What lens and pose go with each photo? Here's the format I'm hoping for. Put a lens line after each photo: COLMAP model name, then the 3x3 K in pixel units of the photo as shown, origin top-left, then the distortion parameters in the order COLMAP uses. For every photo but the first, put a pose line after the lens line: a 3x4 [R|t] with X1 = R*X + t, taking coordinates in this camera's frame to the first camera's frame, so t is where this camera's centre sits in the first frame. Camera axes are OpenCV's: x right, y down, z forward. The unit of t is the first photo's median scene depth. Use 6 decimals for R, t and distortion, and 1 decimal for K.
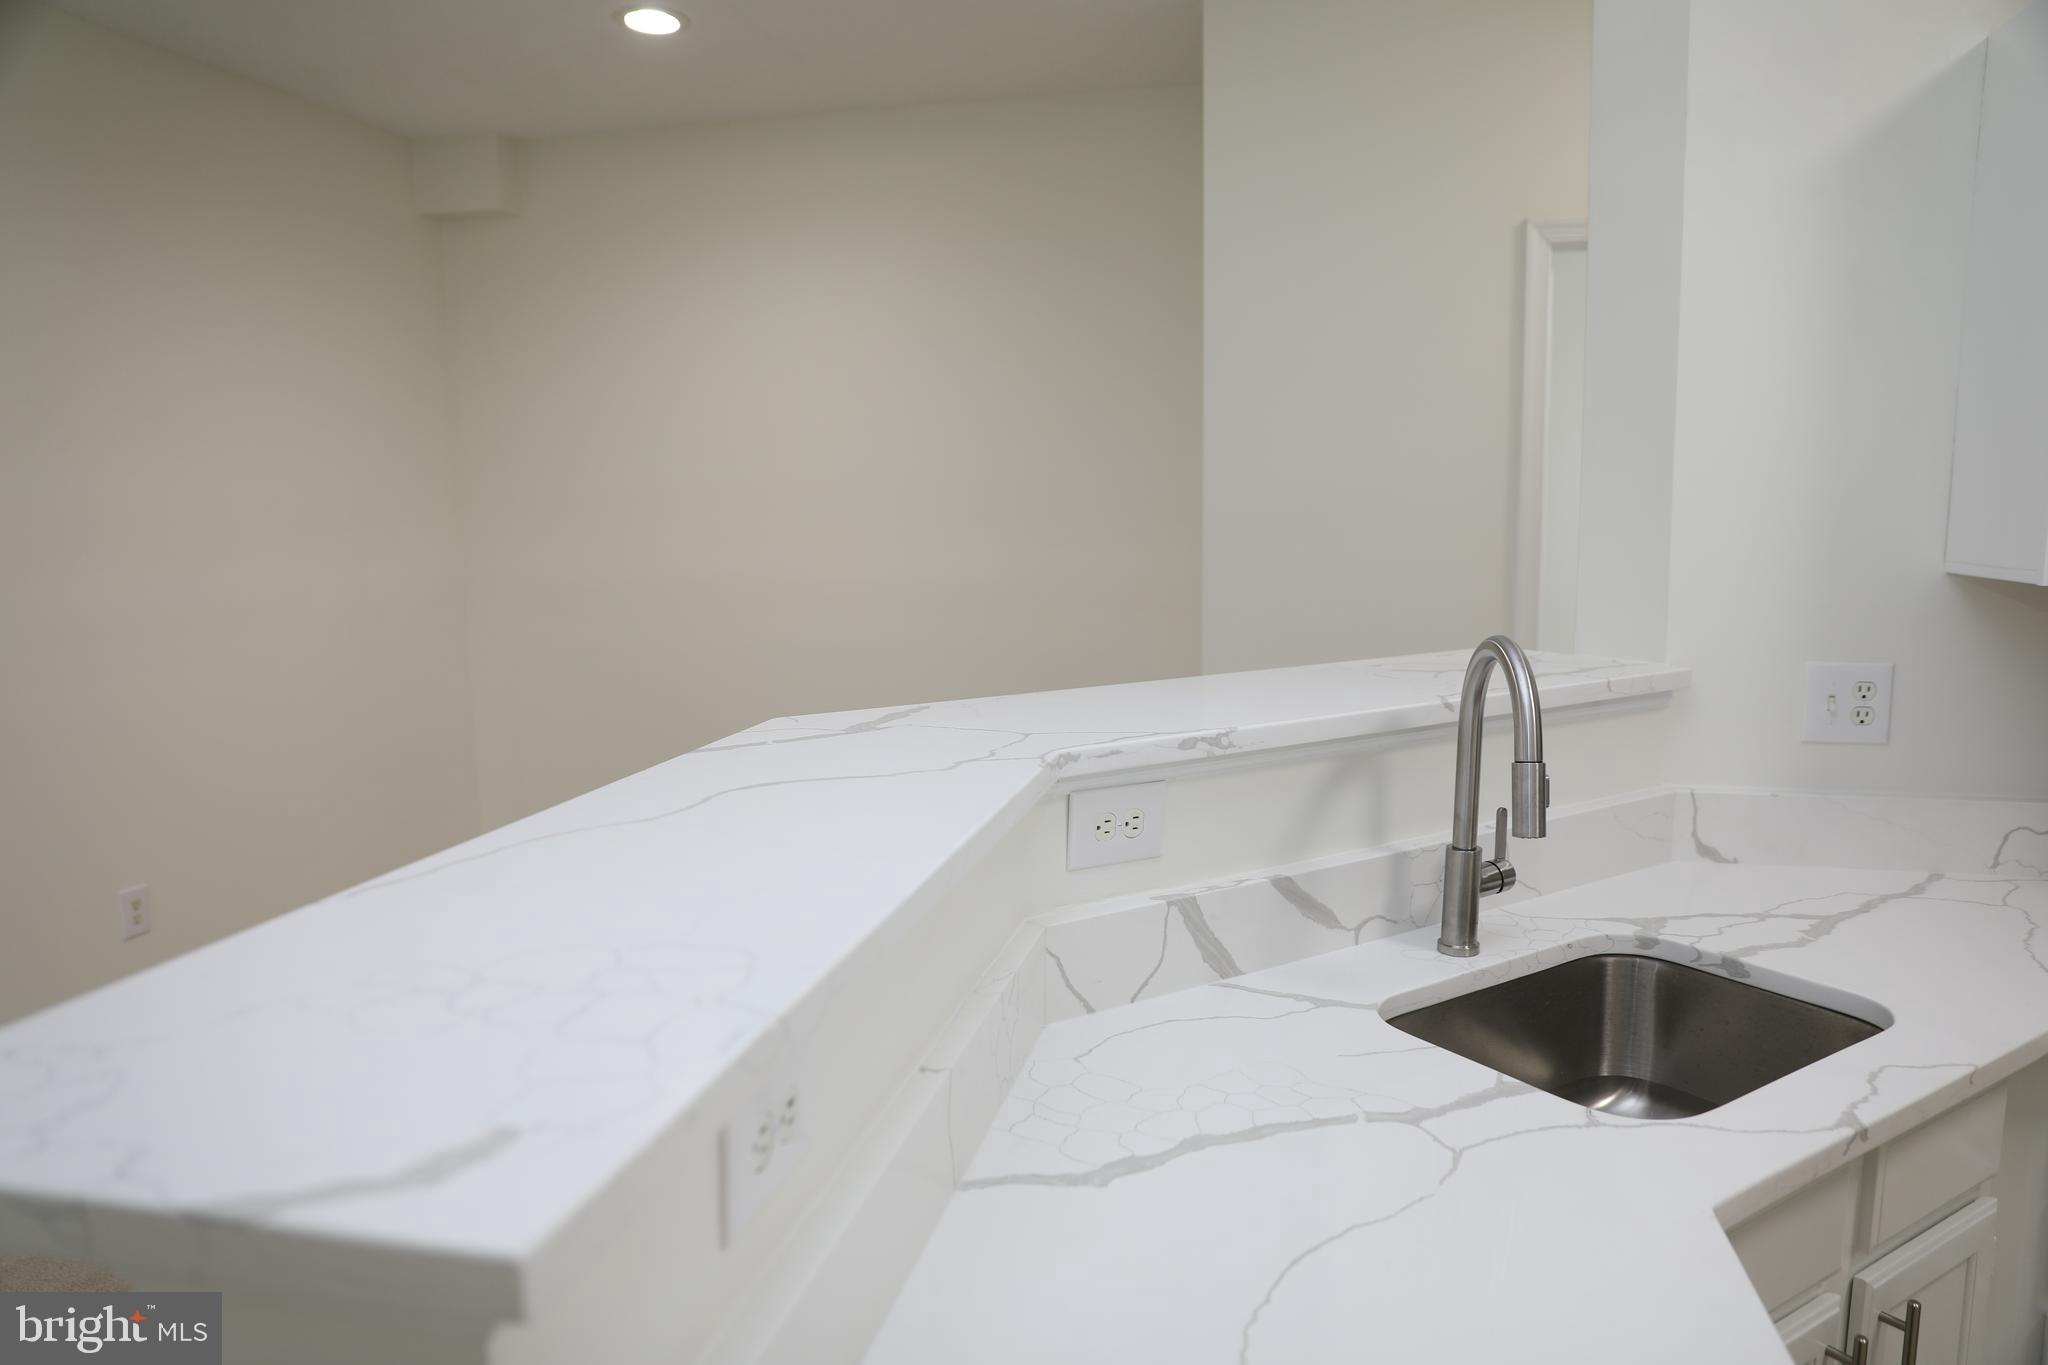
lens RADIAL K [[1393.7, 0, 1022.5], [0, 1393.7, 681.8], [0, 0, 1]] dist [-0.108382, 0.081563]
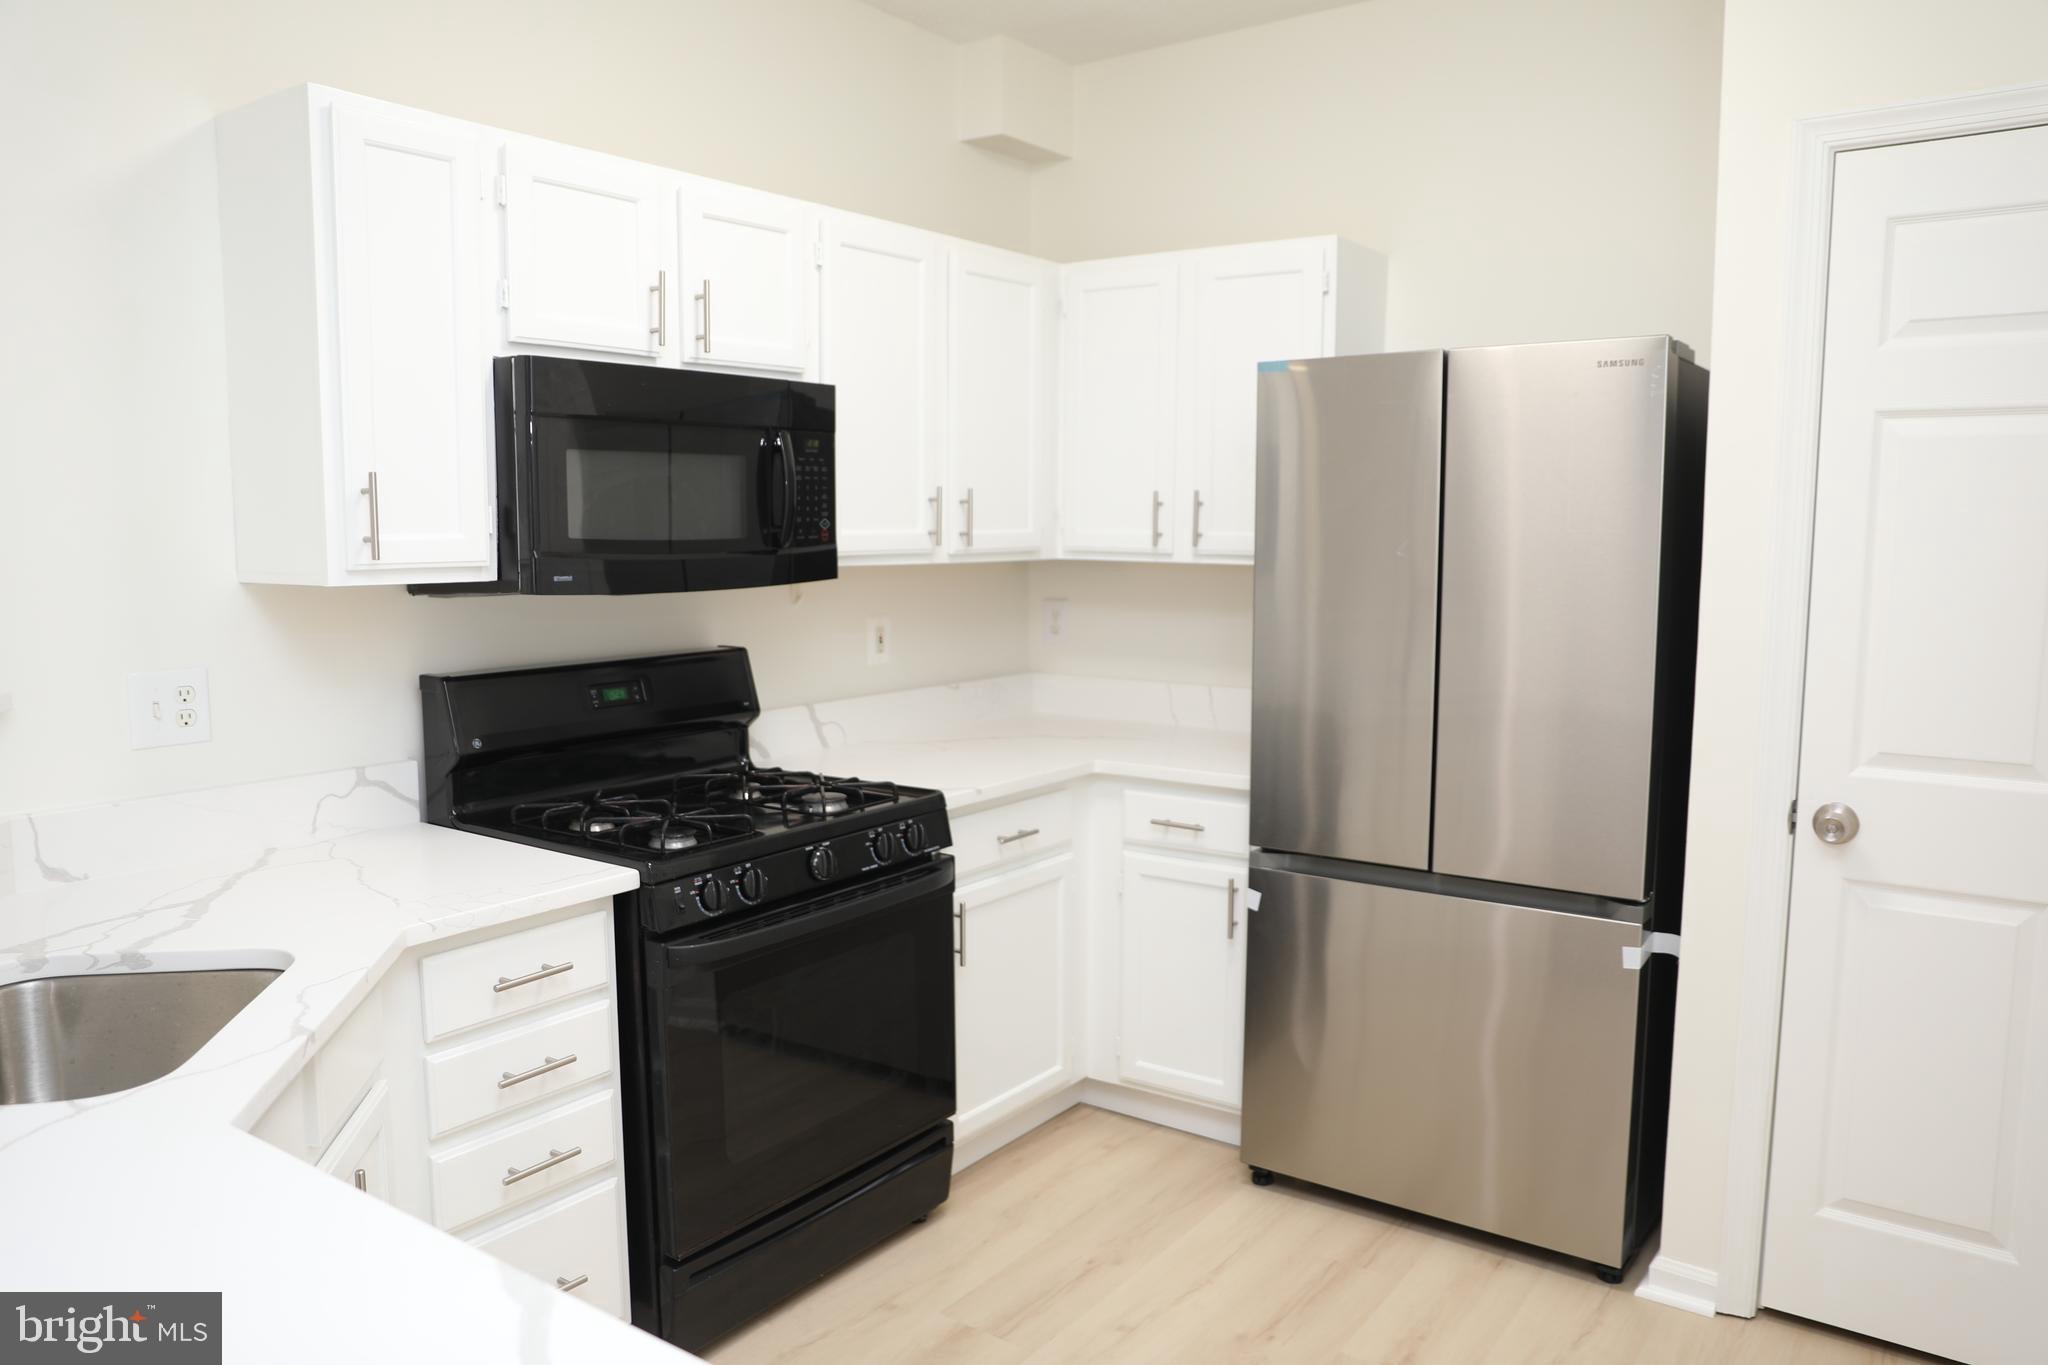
lens RADIAL K [[1452.2, 0, 1020.1], [0, 1452.2, 688.3], [0, 0, 1]] dist [-0.088290, 0.066209]
pose [[0.393560, -0.095546, 0.914320, -0.177539], [0.122289, 0.991186, 0.050940, 0.030675], [-0.911129, 0.091763, 0.401775, -0.072999]]
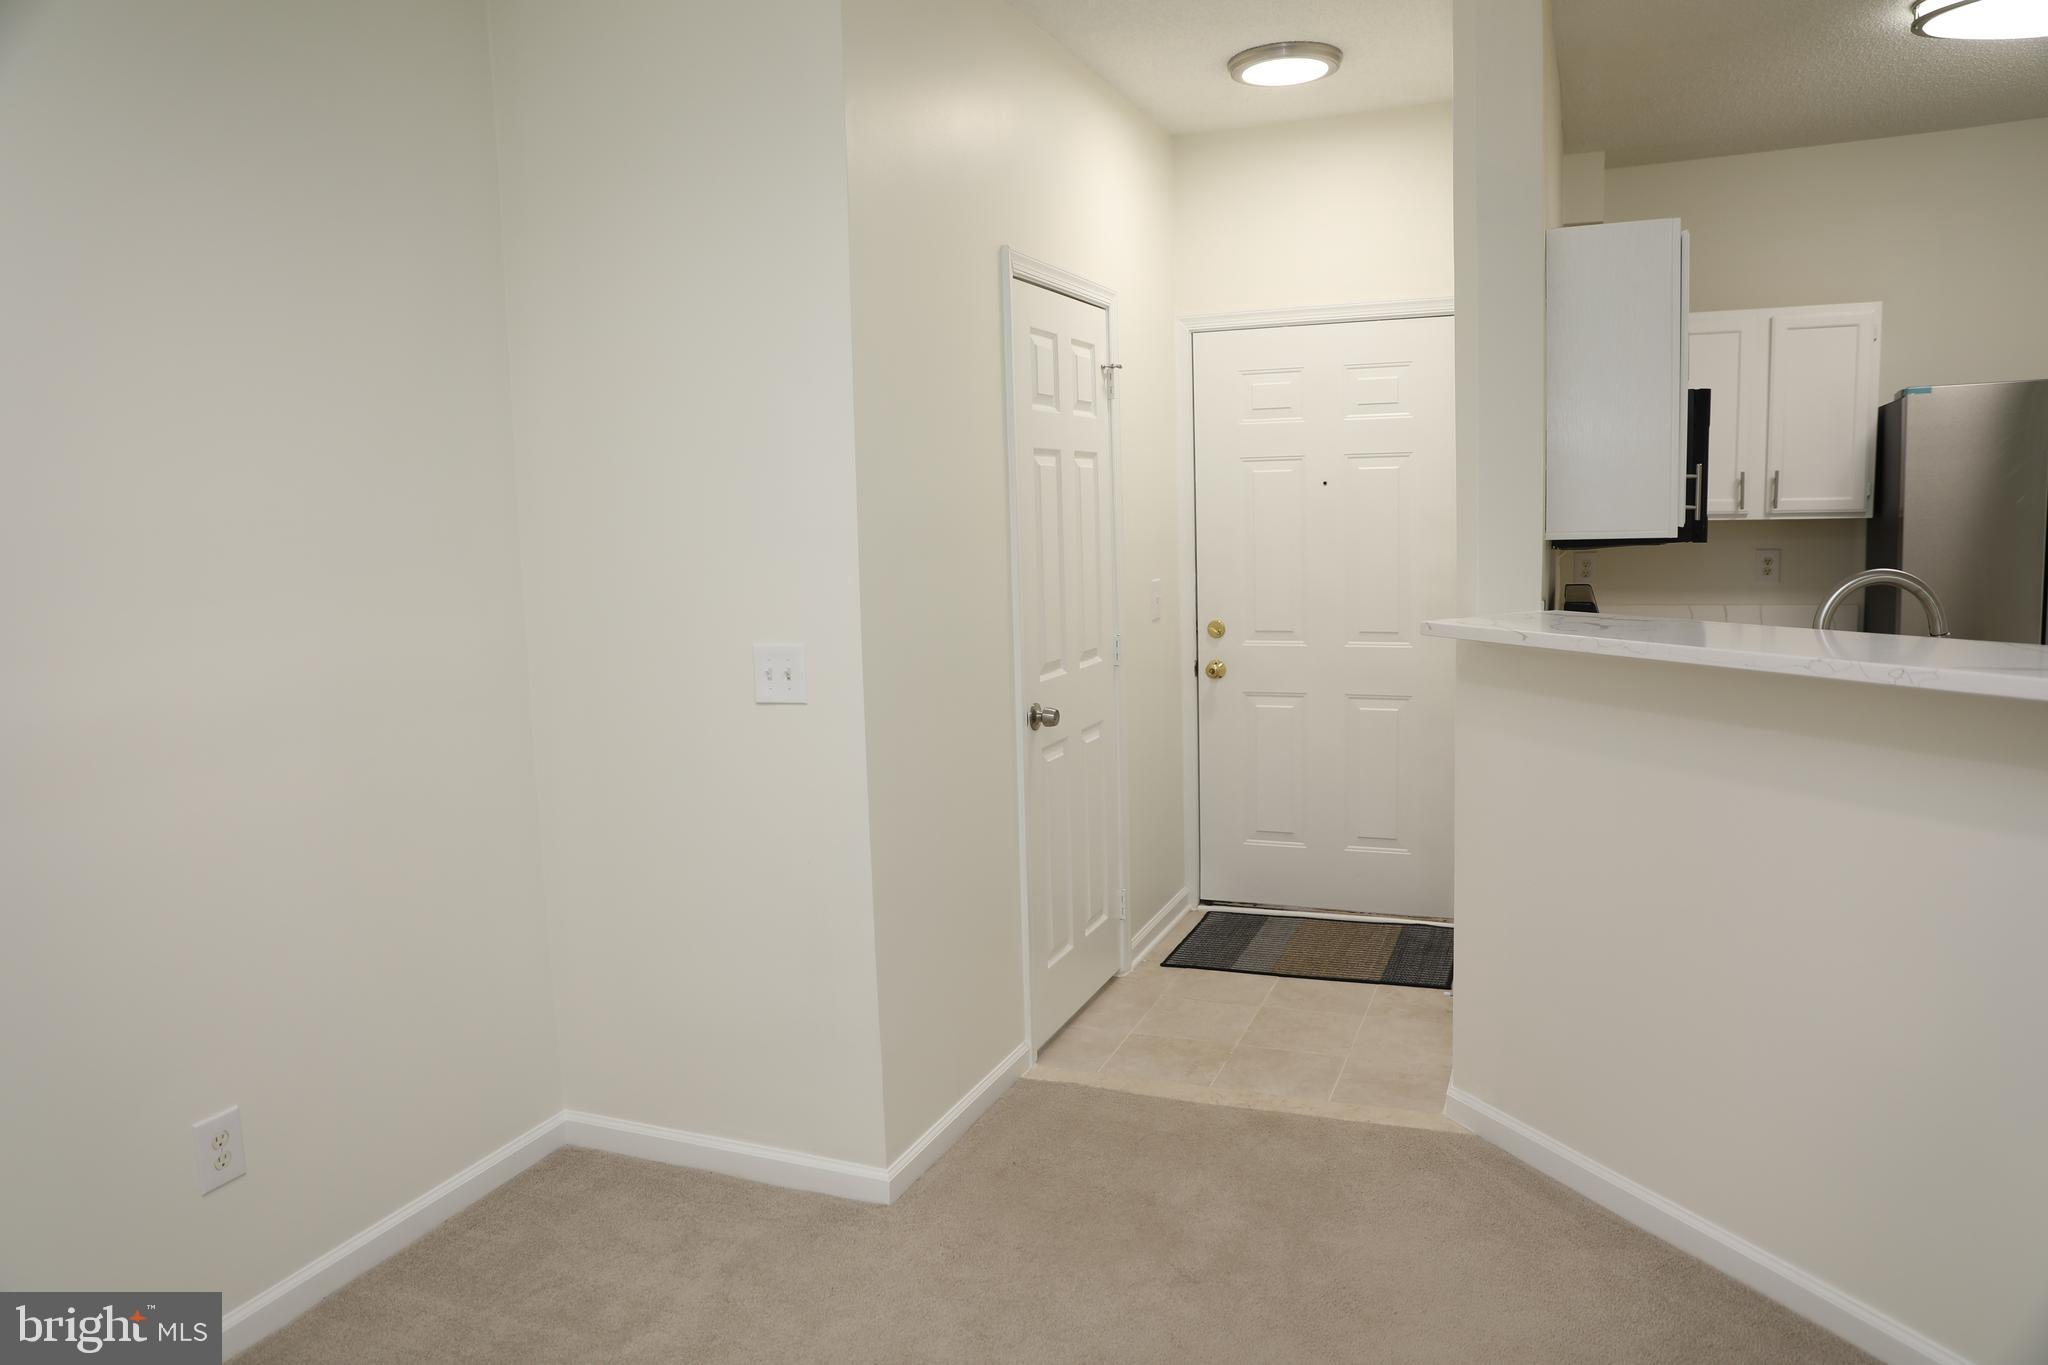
lens RADIAL K [[1393.7, 0, 1023.1], [0, 1393.7, 671.5], [0, 0, 1]] dist [-0.108382, 0.081563]
pose [[0.159132, -0.113212, 0.980745, -1.285956], [0.166685, 0.982223, 0.086337, -0.204459], [-0.973084, 0.149736, 0.175174, 1.586243]]
